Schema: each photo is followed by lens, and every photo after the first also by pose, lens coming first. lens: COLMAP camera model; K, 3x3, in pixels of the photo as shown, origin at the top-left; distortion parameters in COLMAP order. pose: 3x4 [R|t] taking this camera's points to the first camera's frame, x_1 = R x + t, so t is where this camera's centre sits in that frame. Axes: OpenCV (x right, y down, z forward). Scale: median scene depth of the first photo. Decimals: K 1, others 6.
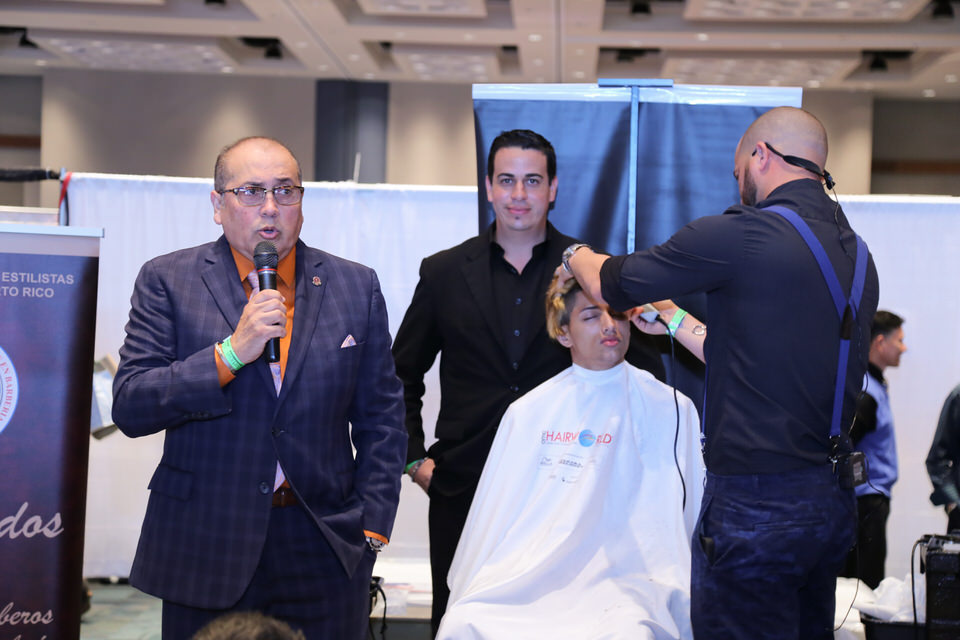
lens RADIAL K [[1934.7, 0, 457.4], [0, 1934.7, 330.2], [0, 0, 1]] dist [0.332257, 0.242441]
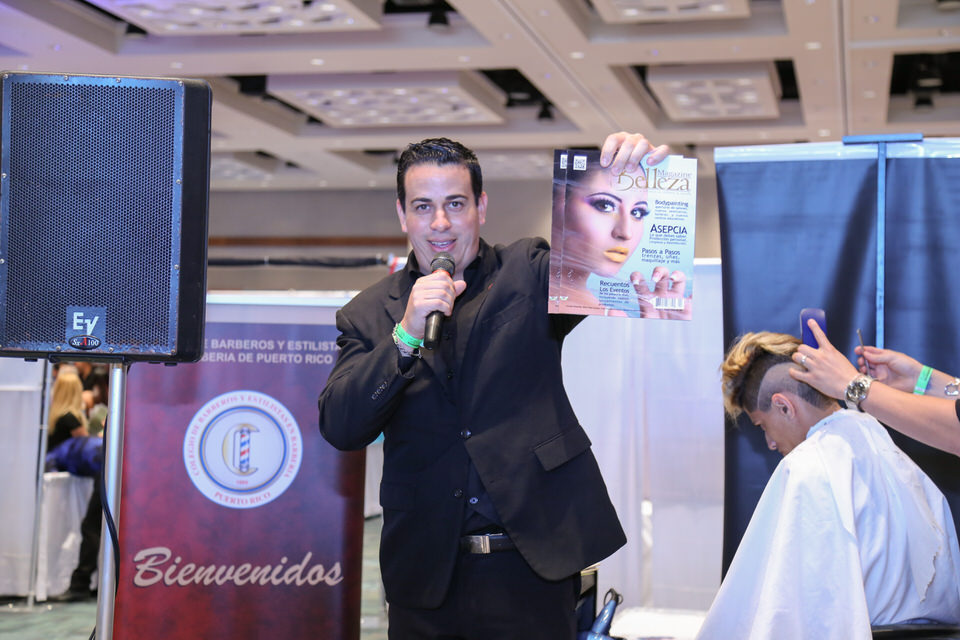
lens RADIAL K [[1570.4, 0, 479.4], [0, 1570.4, 341.9], [0, 0, 1]] dist [0.262176, -0.048905]
pose [[0.981856, -0.014830, -0.189046, 0.040158], [0.008250, 0.999334, -0.035545, 0.003054], [0.189447, 0.033340, 0.981325, 0.156962]]
